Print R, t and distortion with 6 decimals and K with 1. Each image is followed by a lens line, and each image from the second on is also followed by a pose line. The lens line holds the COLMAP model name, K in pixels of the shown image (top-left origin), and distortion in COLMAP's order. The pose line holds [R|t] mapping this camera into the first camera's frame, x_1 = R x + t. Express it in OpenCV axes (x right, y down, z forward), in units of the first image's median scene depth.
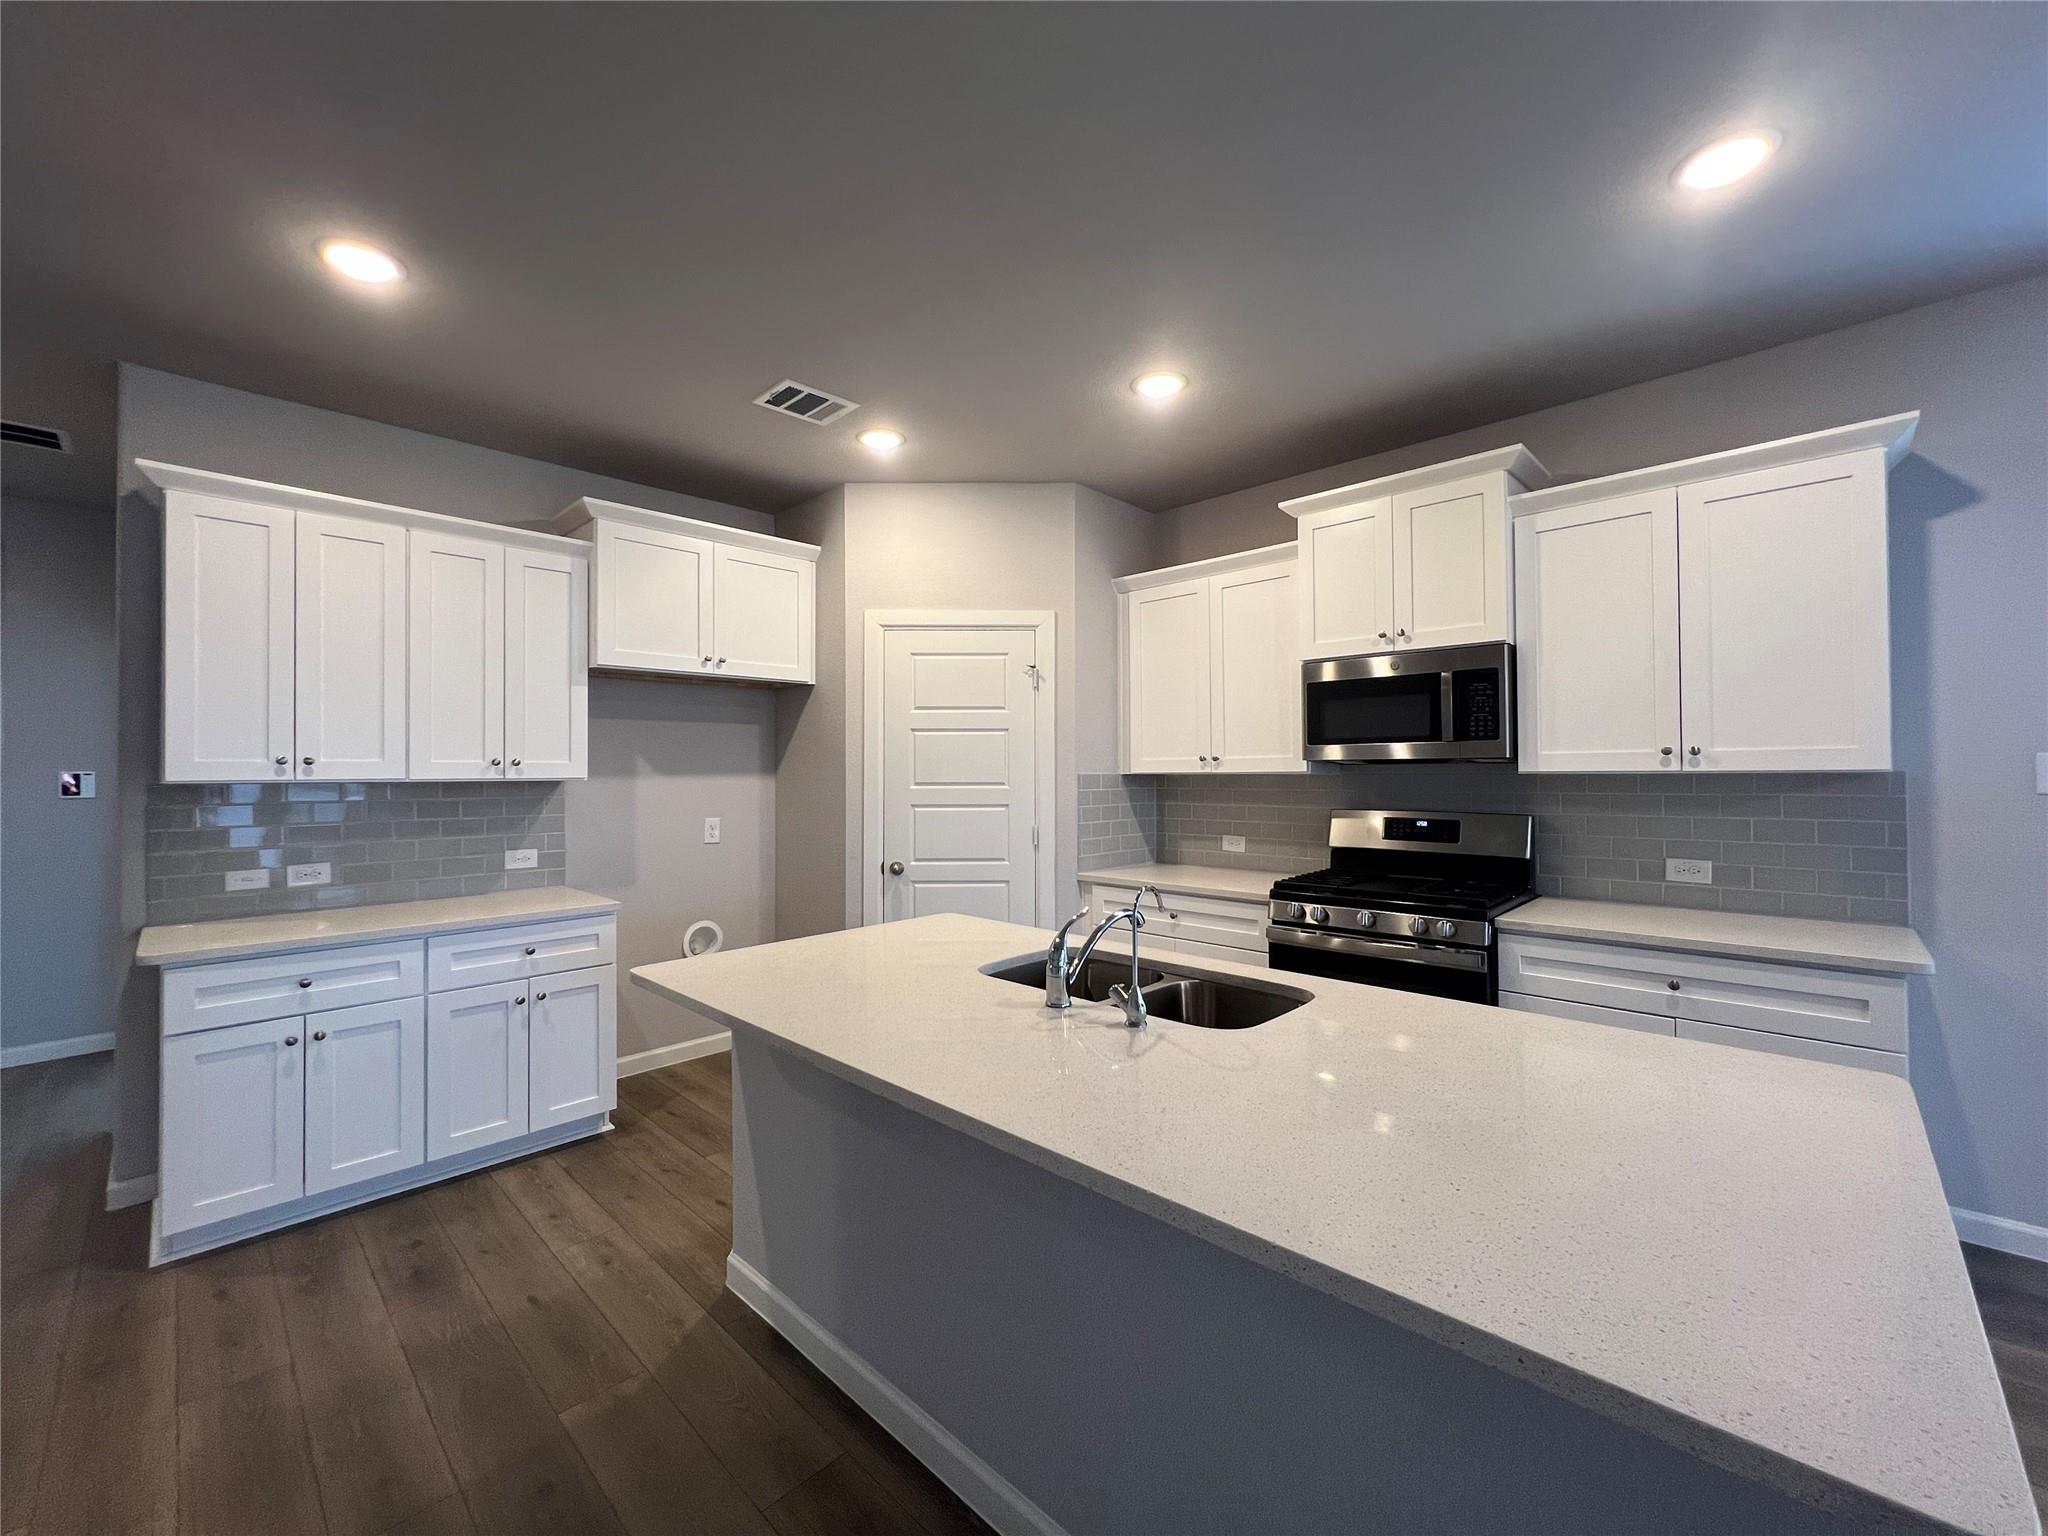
lens RADIAL K [[821.5, 0, 1030.1], [0, 821.5, 763.9], [0, 0, 1]] dist [-0.006055, -0.000821]
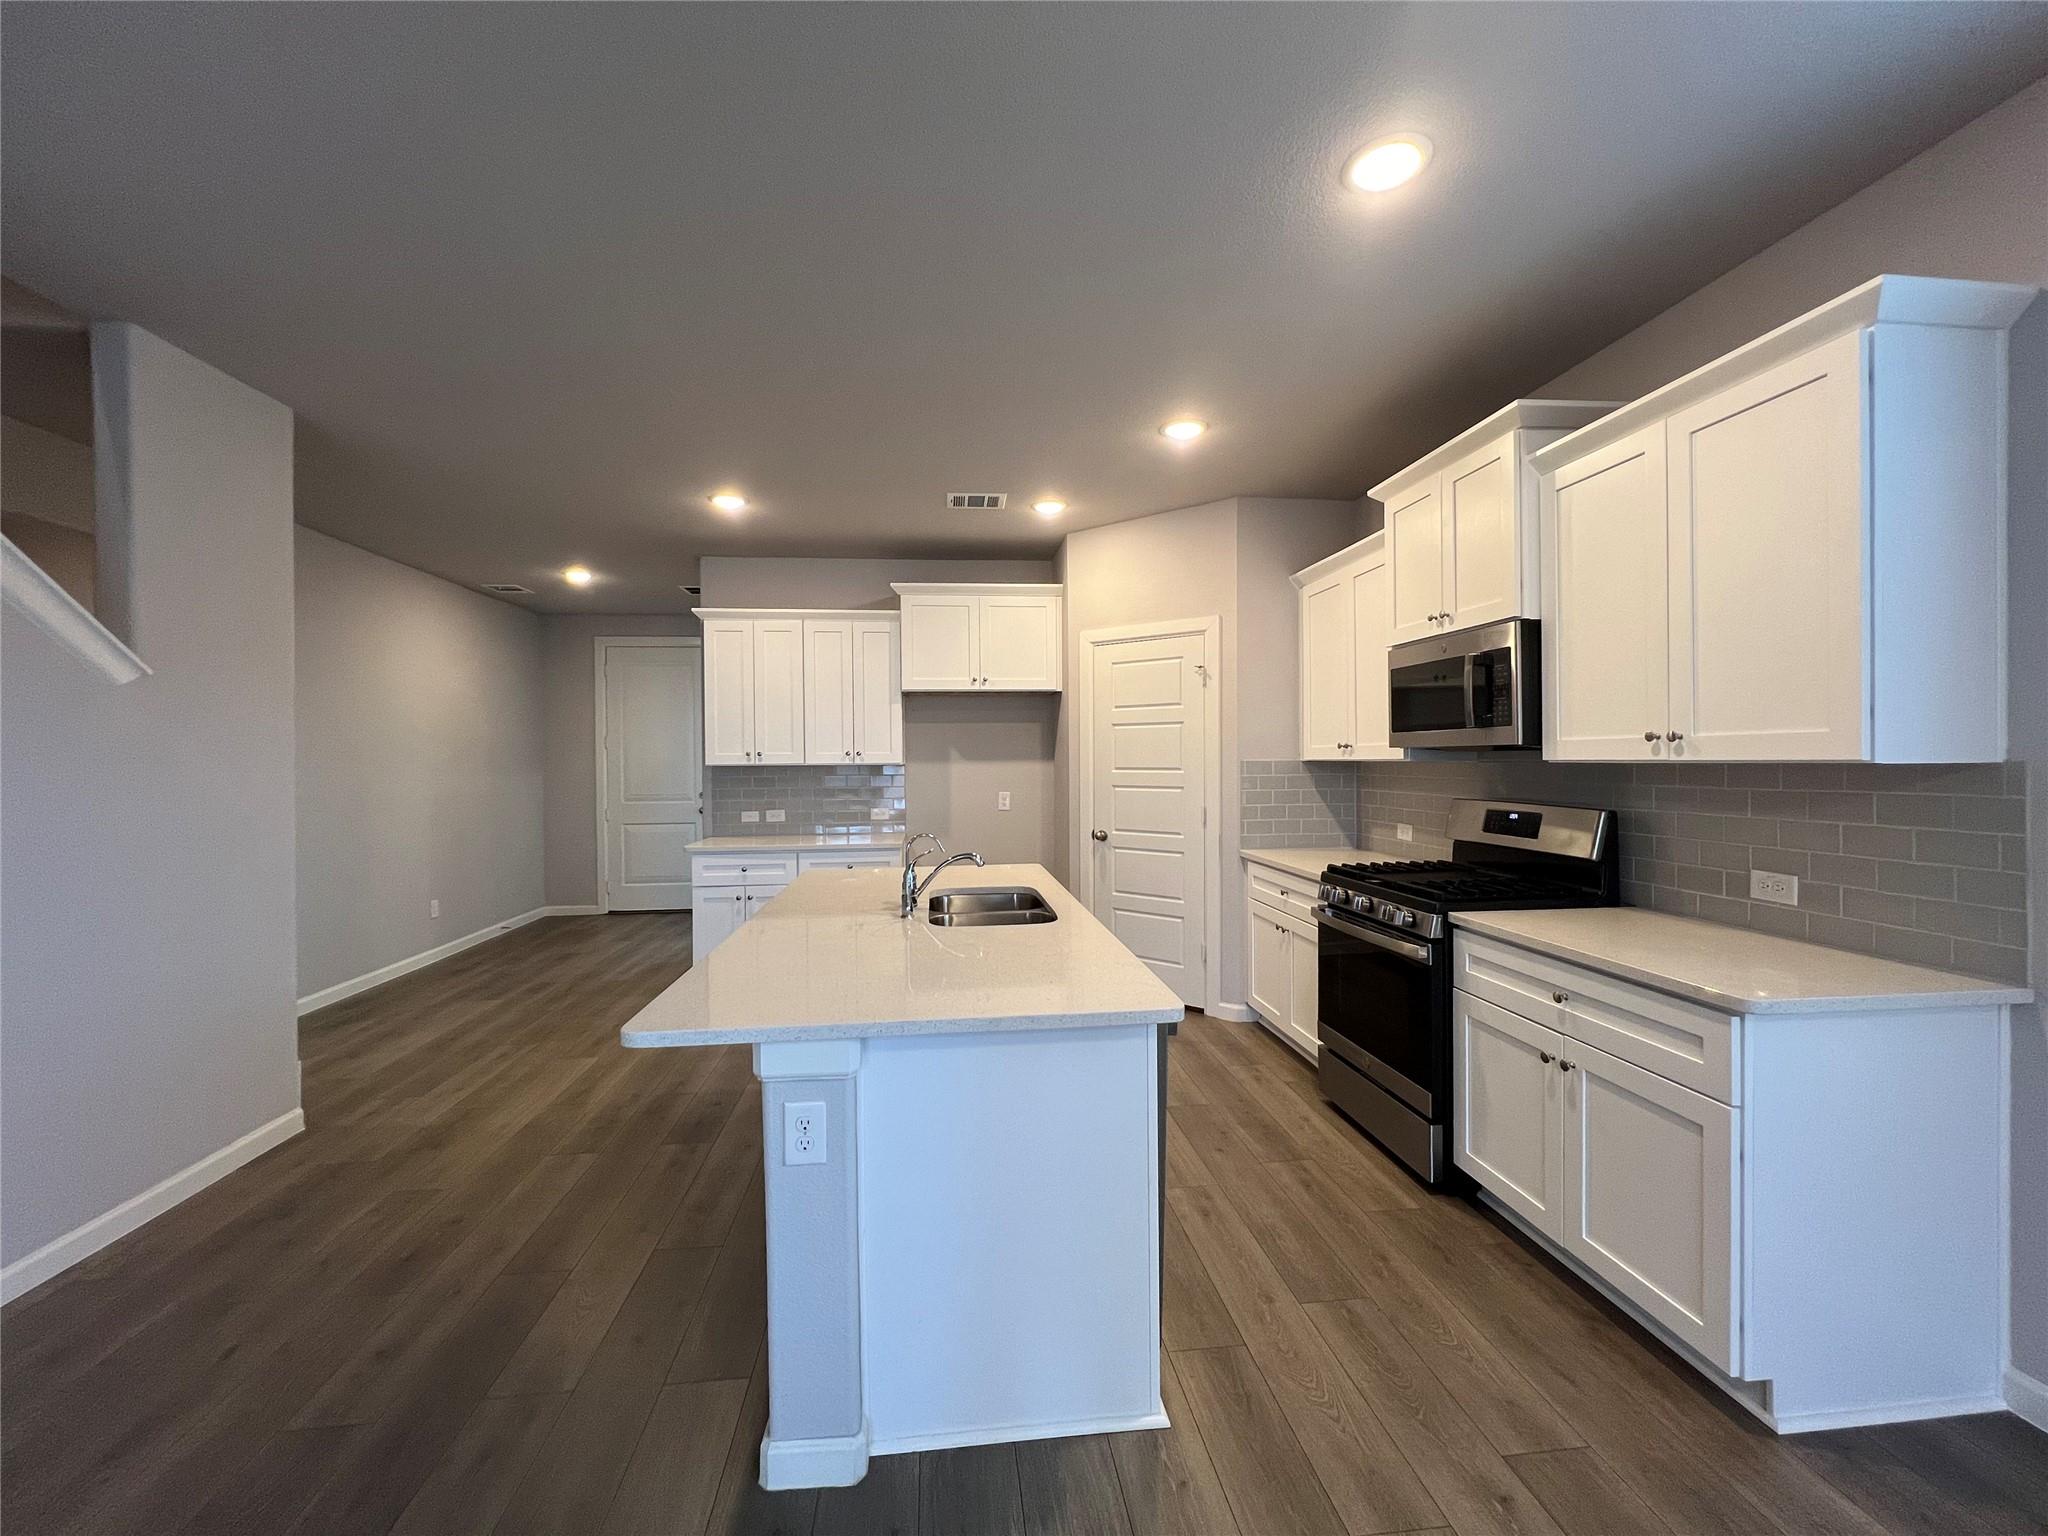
lens RADIAL K [[821.5, 0, 1010.7], [0, 821.5, 758.0], [0, 0, 1]] dist [-0.006055, -0.000821]
pose [[0.764631, -0.000469, -0.644468, 0.622425], [0.008676, 0.999917, 0.009566, -0.005413], [0.644410, -0.012905, 0.764571, -0.053364]]
